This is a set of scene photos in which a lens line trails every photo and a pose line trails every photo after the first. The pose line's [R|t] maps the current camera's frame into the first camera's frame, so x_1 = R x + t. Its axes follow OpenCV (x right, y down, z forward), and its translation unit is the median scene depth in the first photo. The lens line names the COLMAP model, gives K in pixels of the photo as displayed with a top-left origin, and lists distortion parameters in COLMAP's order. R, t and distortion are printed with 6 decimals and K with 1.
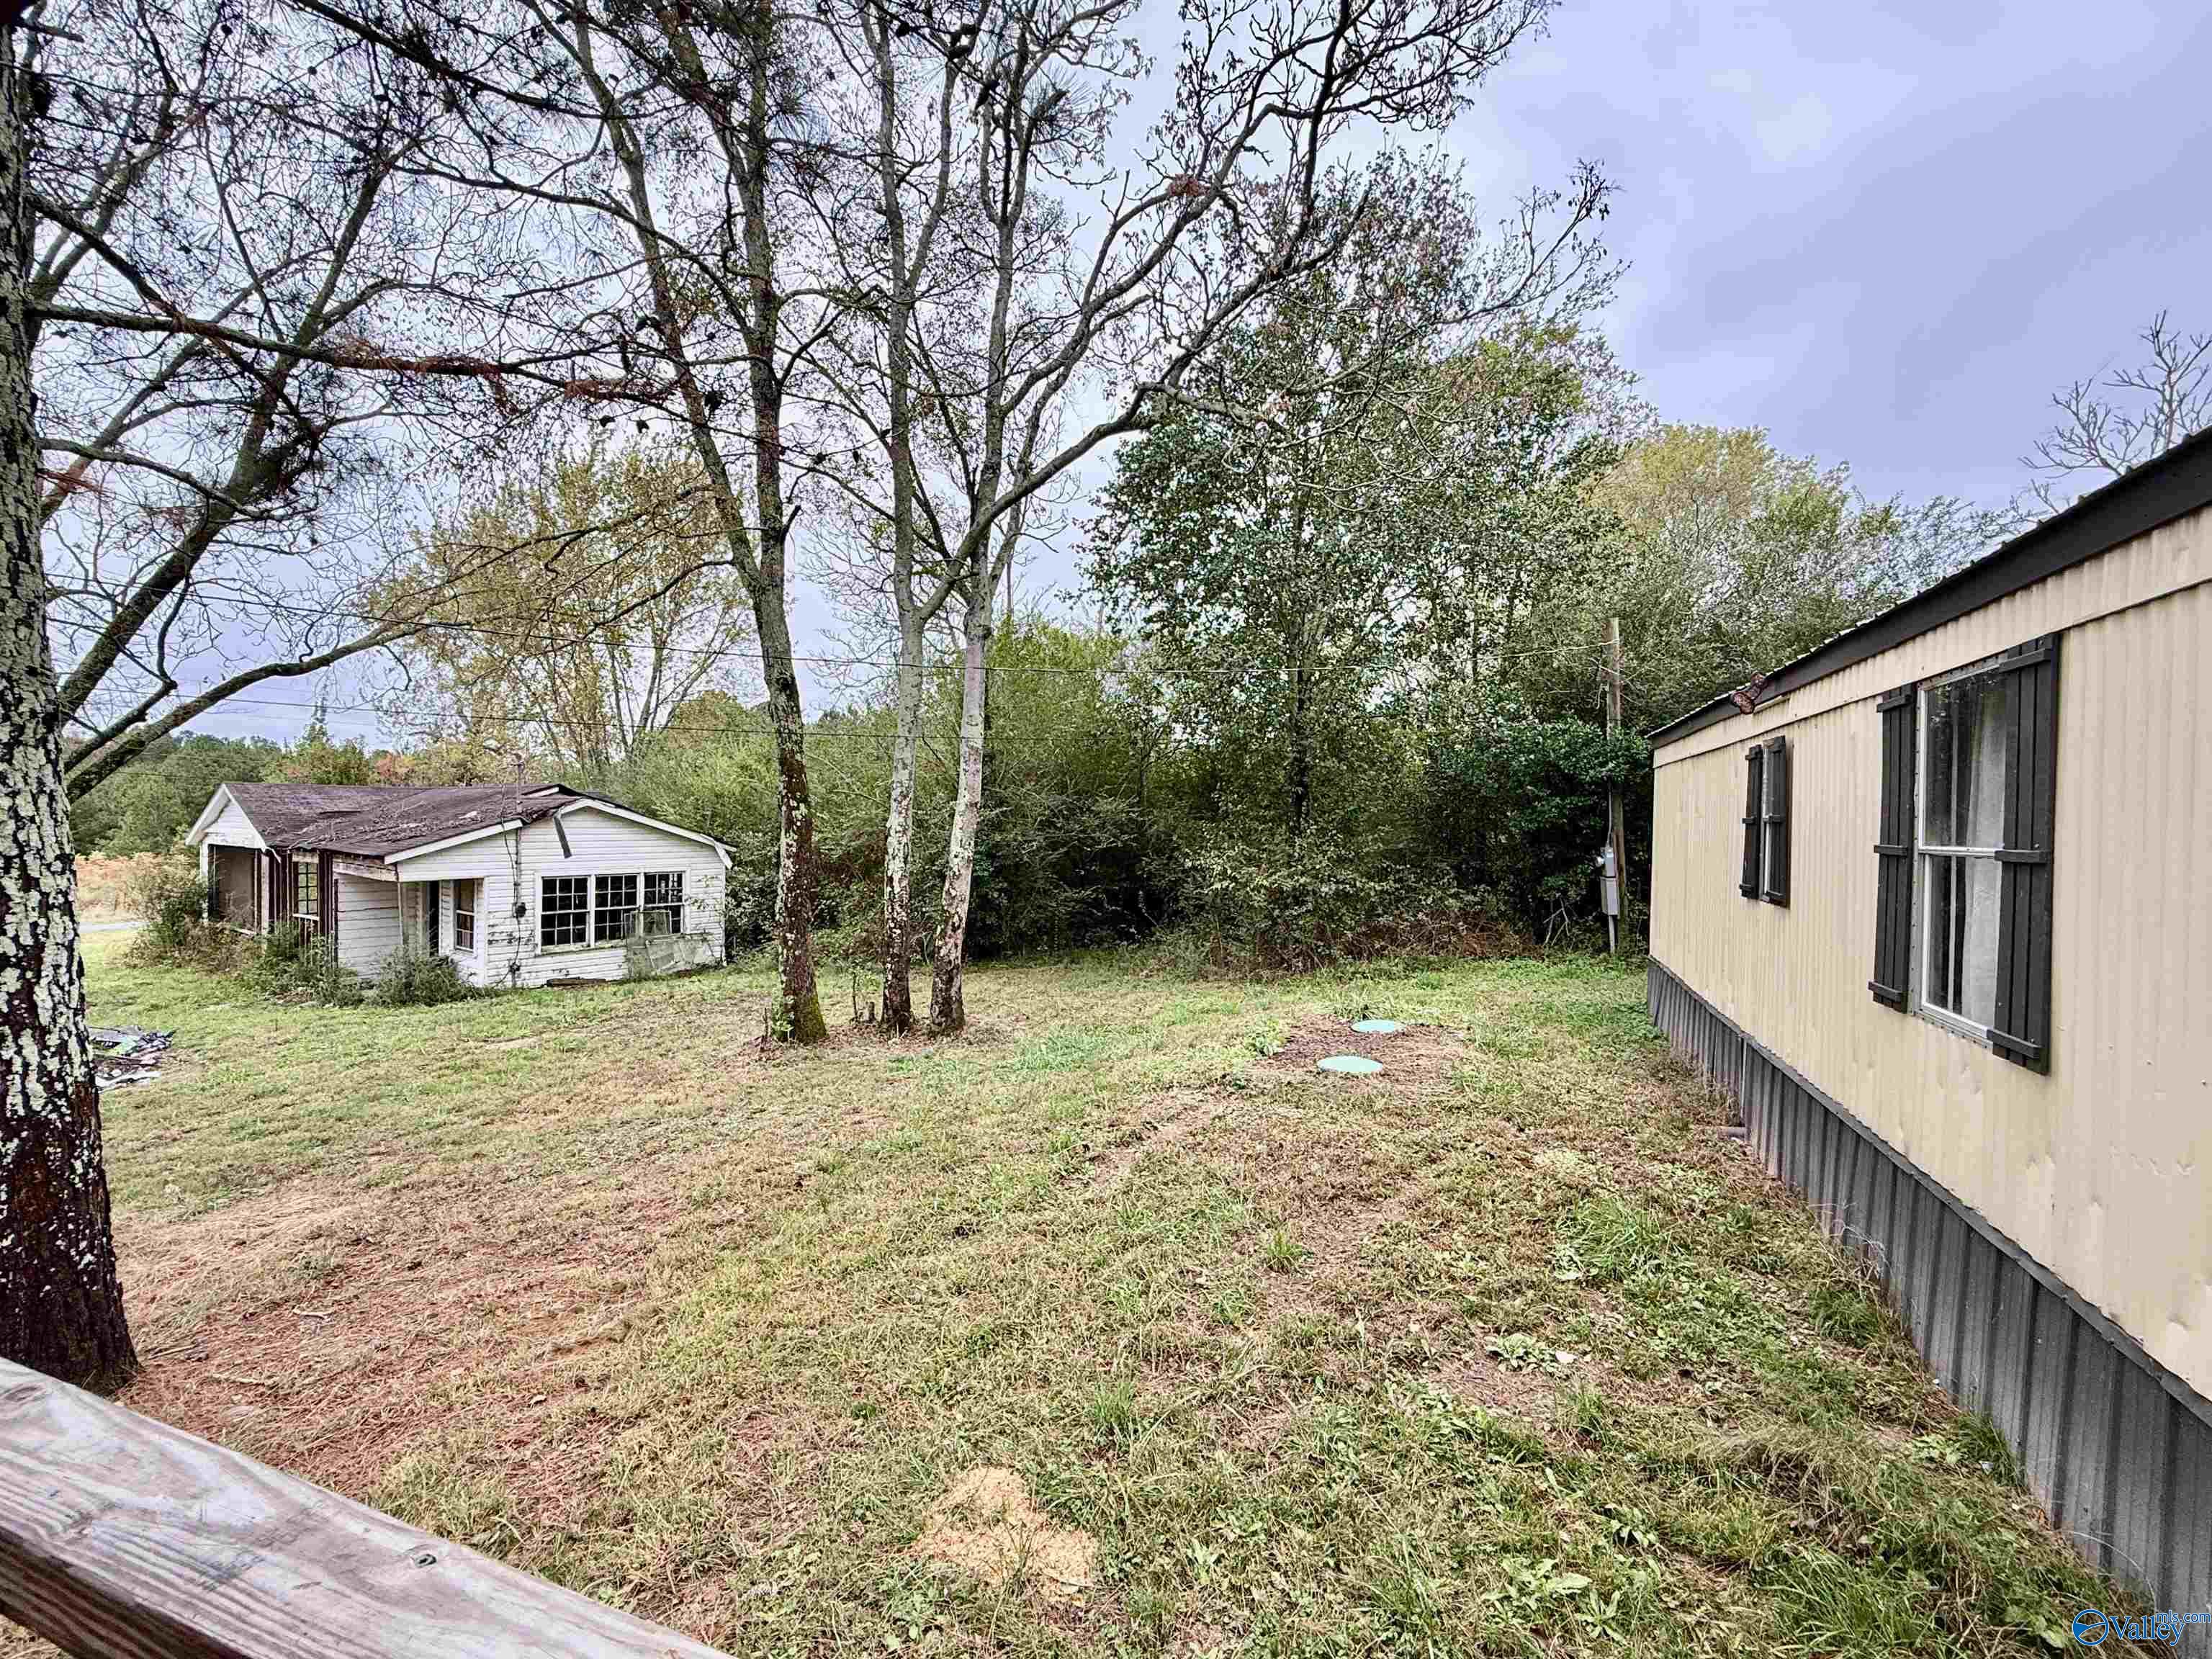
lens RADIAL K [[954.0, 0, 1113.0], [0, 954.0, 837.2], [0, 0, 1]] dist [-0.000081, -0.000152]
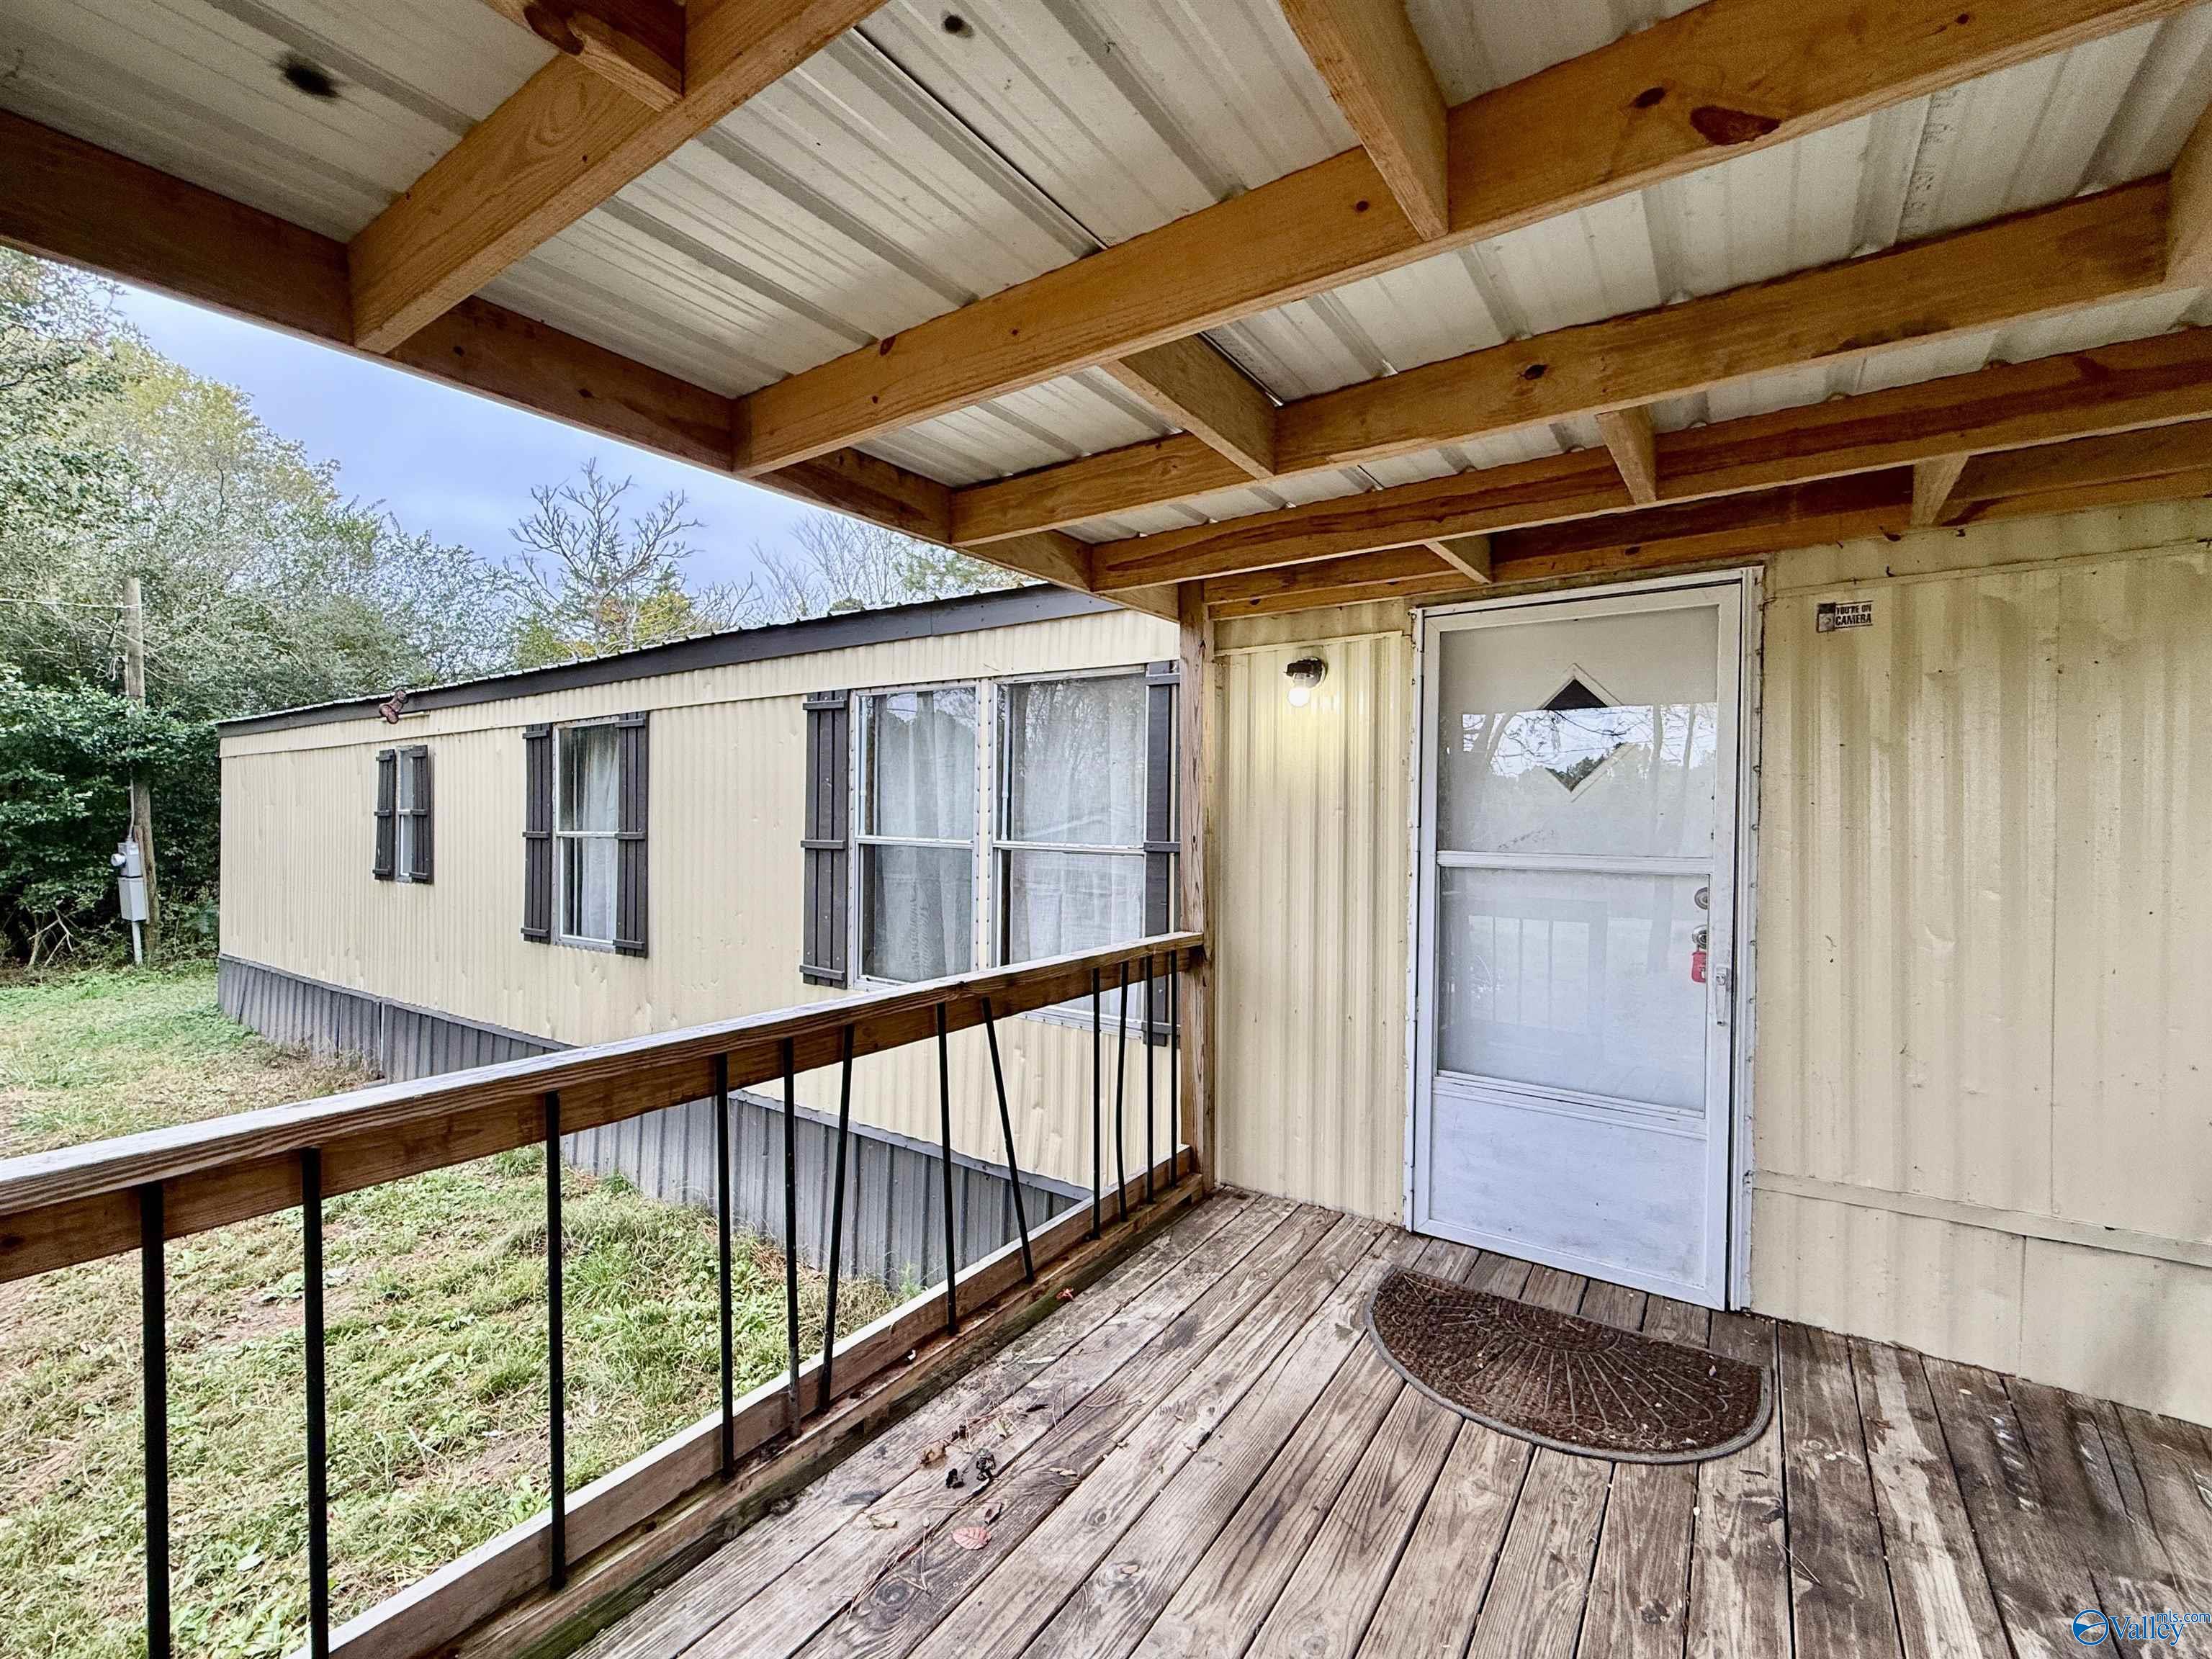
lens RADIAL K [[954.0, 0, 1113.0], [0, 954.0, 837.2], [0, 0, 1]] dist [-0.000081, -0.000152]
pose [[0.211288, -0.020547, 0.977208, -0.287562], [0.011754, 0.999760, 0.018480, 0.000329], [-0.977353, 0.007581, 0.211479, -0.115510]]
